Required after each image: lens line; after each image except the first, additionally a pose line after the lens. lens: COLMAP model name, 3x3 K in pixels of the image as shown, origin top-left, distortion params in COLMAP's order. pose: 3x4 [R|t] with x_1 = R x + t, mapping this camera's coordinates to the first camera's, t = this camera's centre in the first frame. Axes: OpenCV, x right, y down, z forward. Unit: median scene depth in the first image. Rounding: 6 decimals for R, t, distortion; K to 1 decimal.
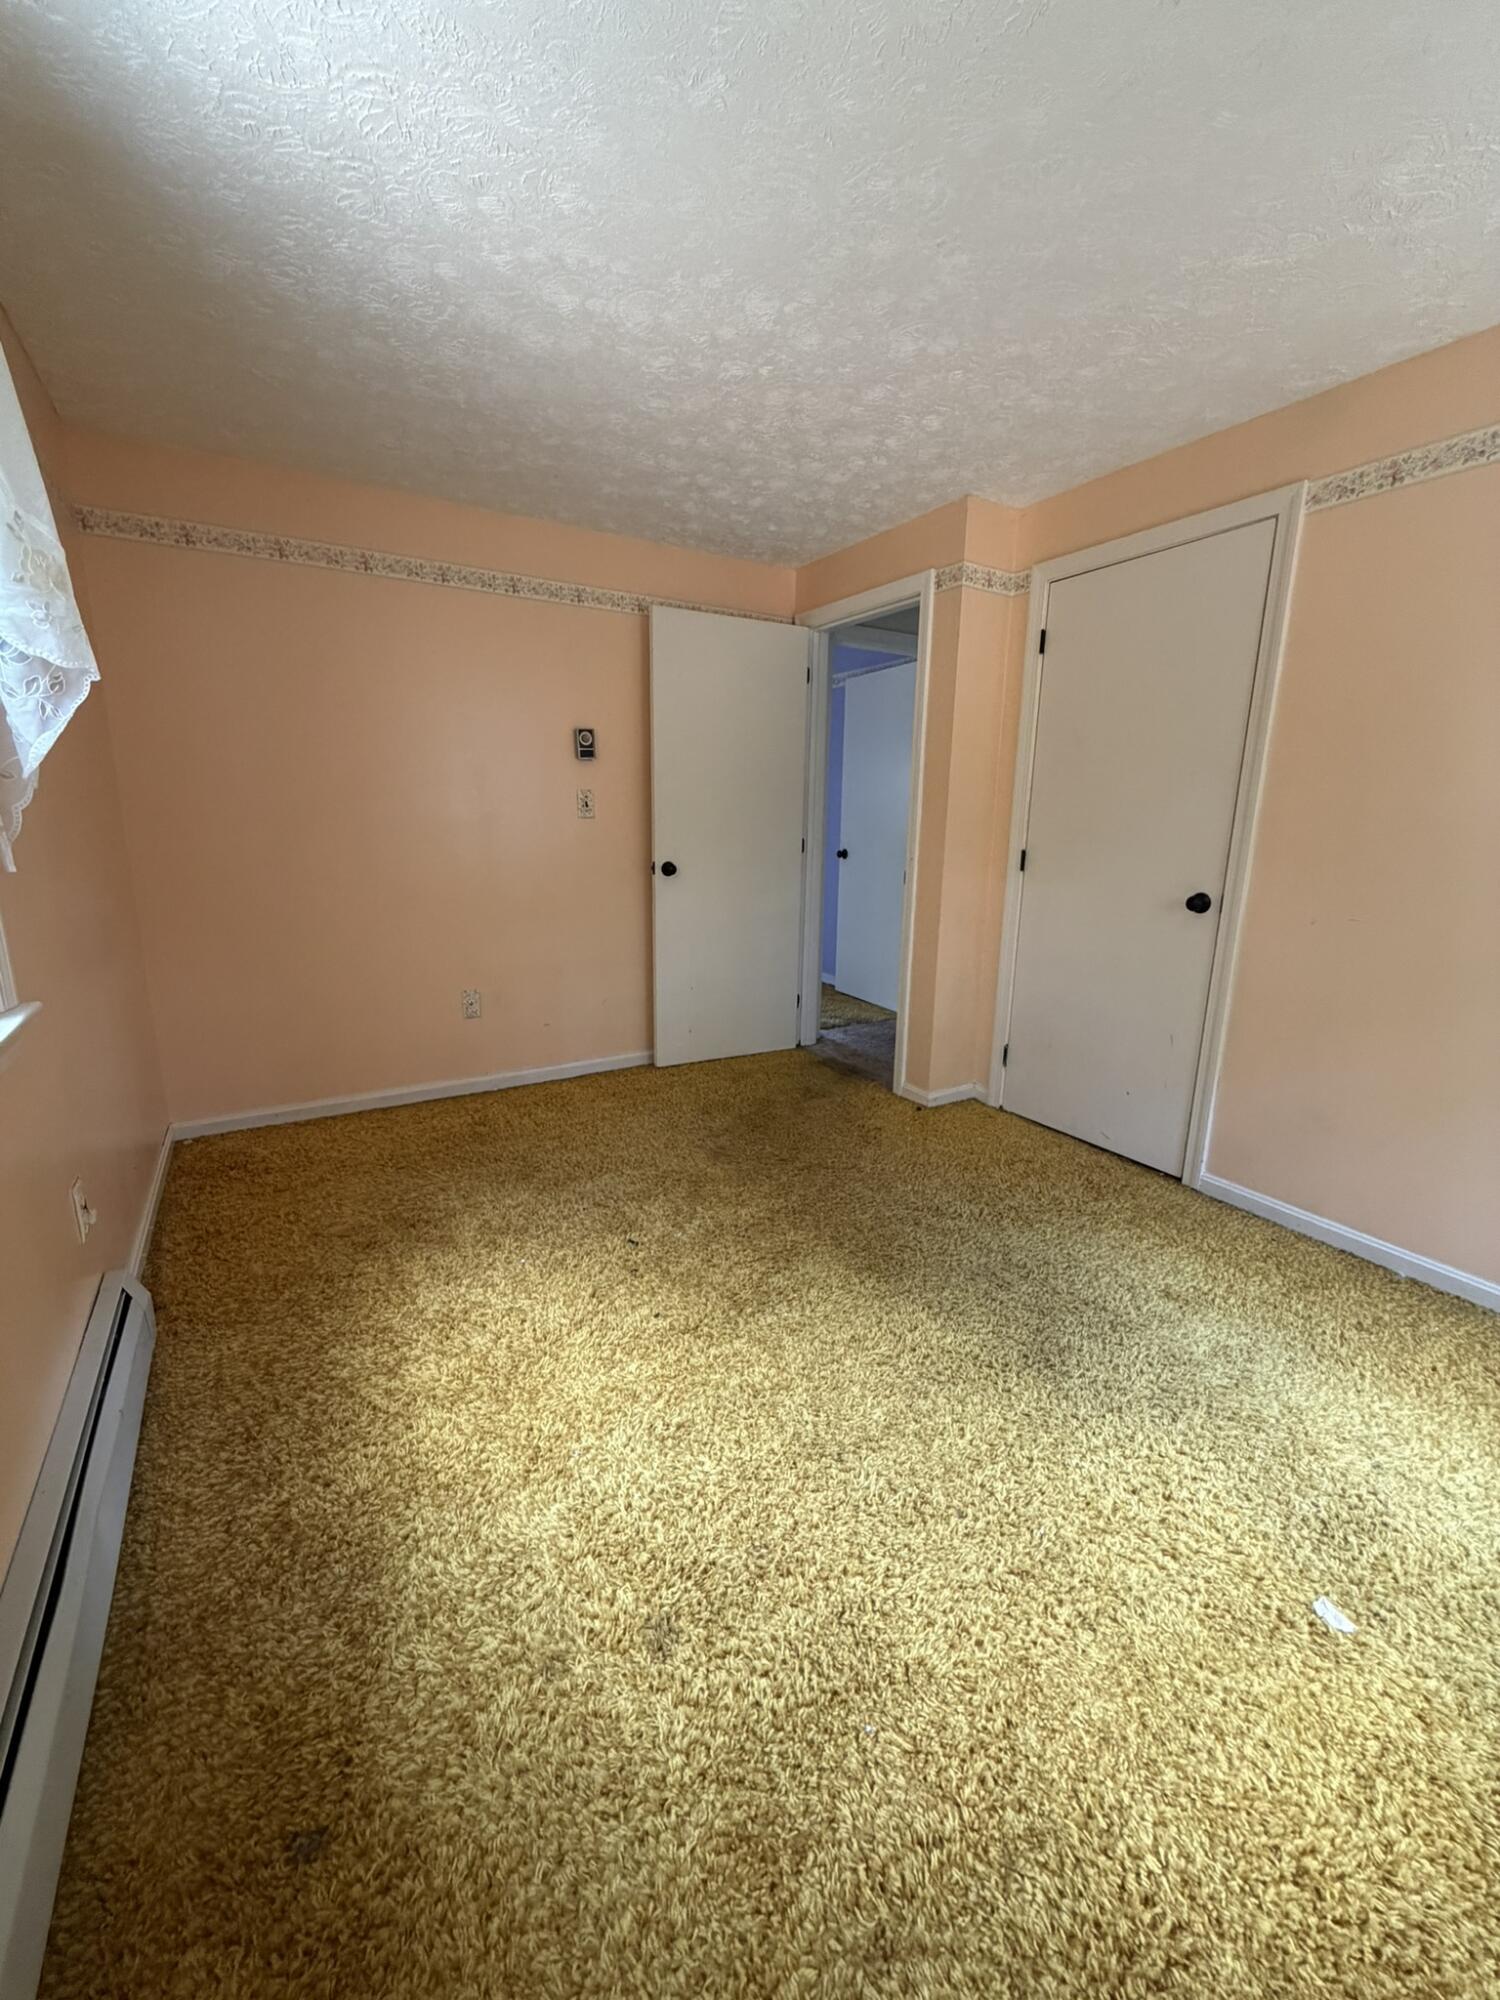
lens RADIAL K [[797.8, 0, 750.0], [0, 797.8, 1000.0], [0, 0, 1]] dist [-0.001417, 0.000634]
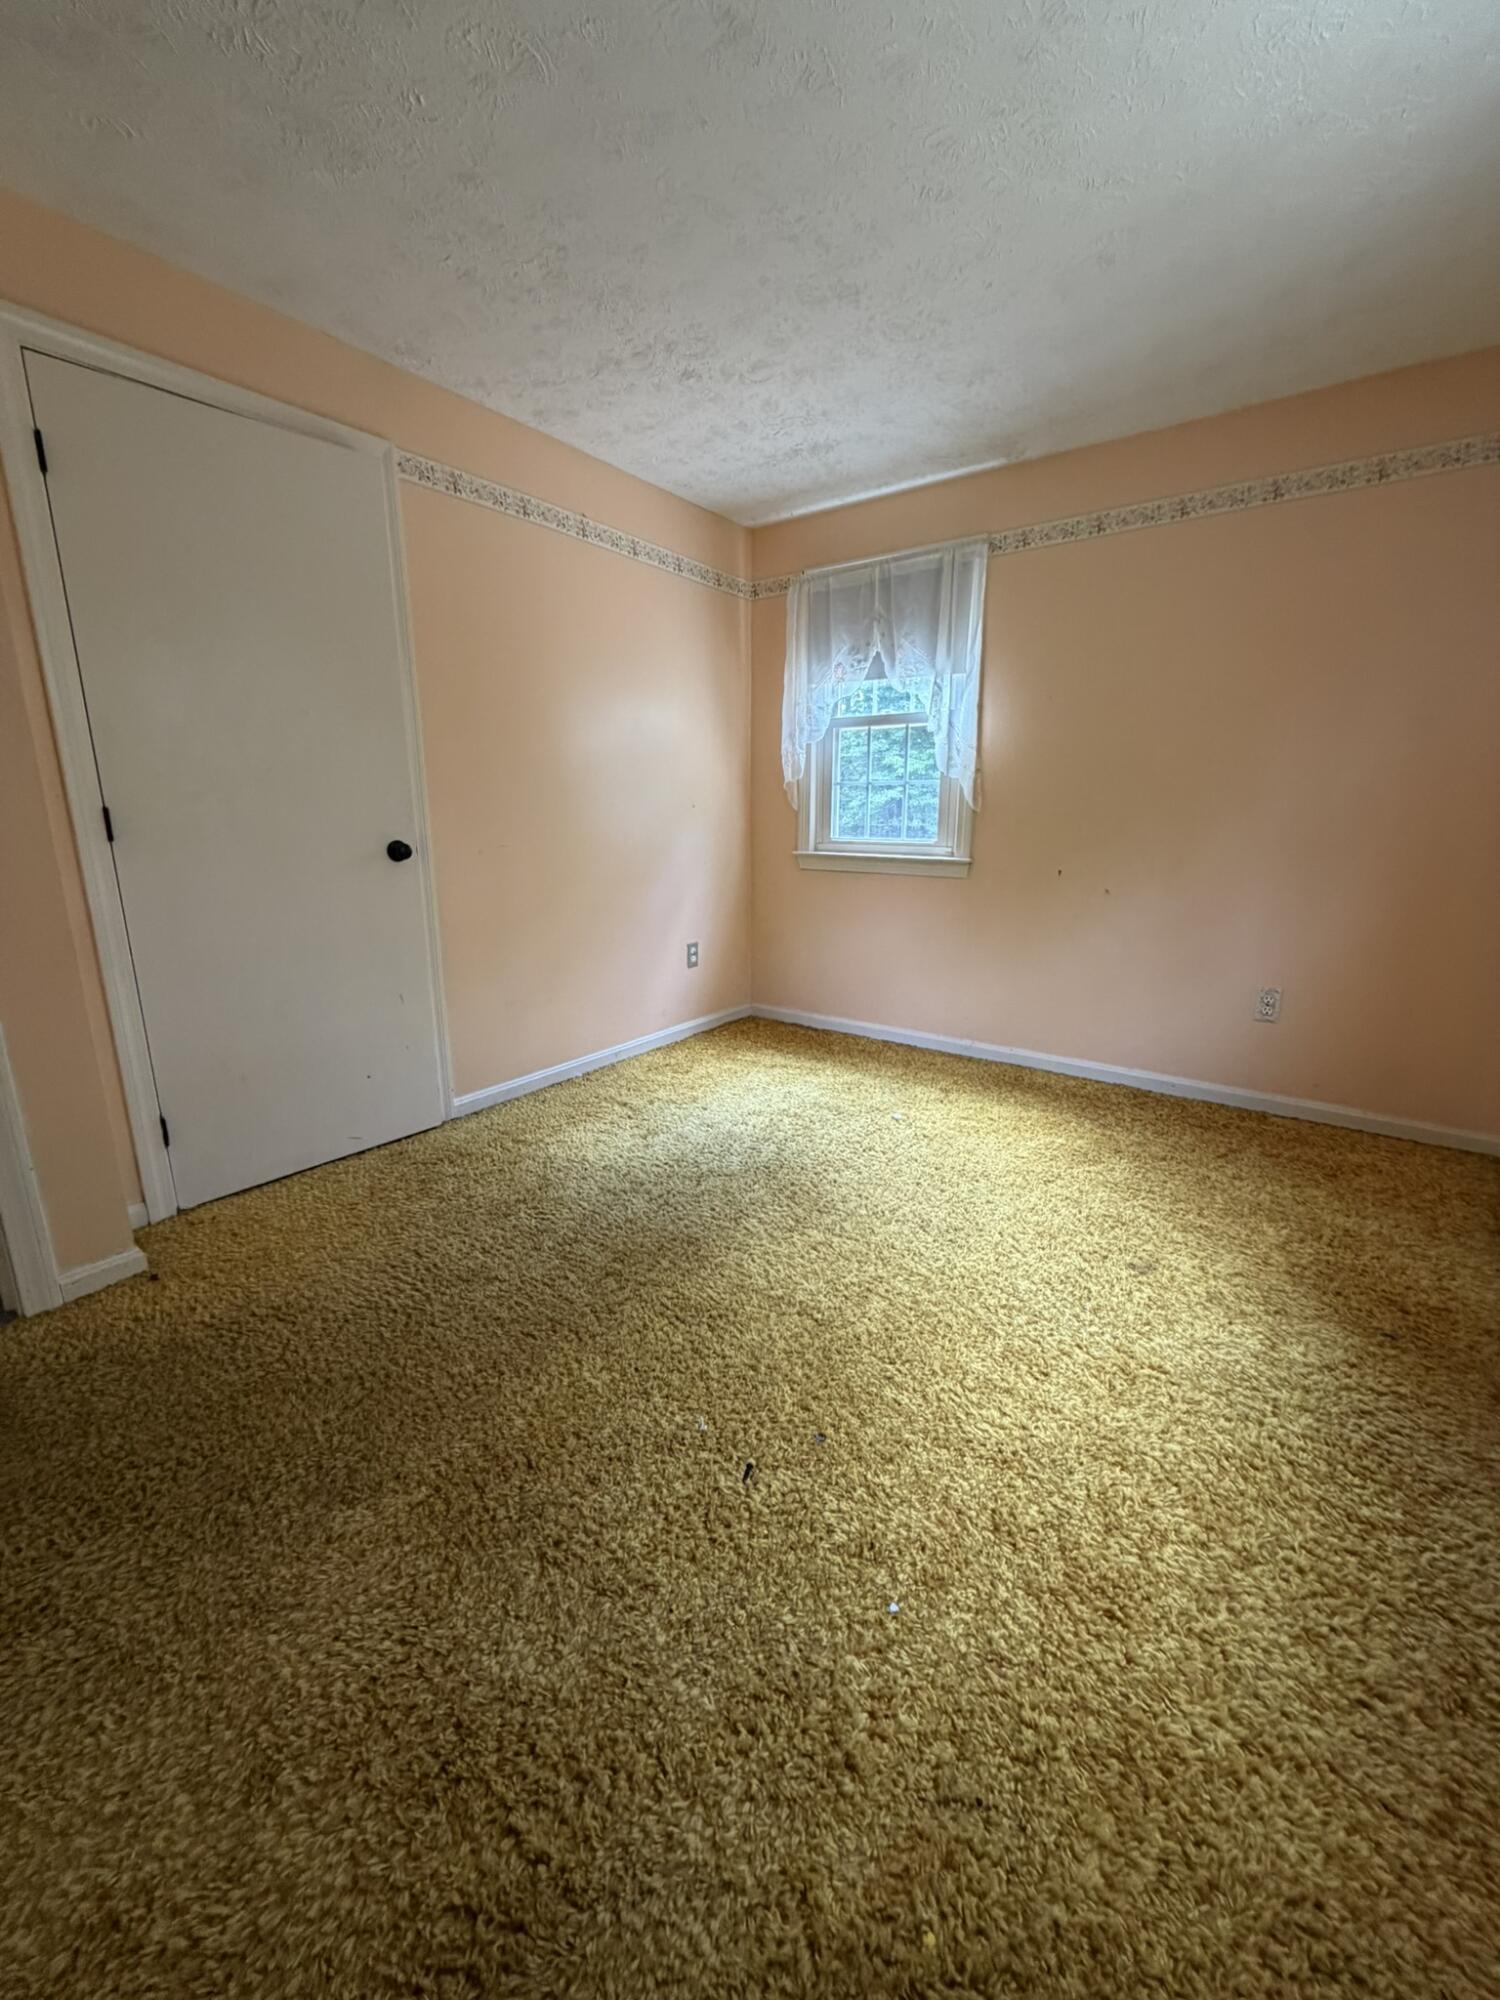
lens RADIAL K [[797.8, 0, 750.0], [0, 797.8, 1000.0], [0, 0, 1]] dist [-0.001417, 0.000634]
pose [[-0.384428, -0.229624, 0.894141, -0.530018], [0.207838, 0.922176, 0.326182, -0.180143], [-0.899454, 0.311230, -0.306786, 0.971591]]
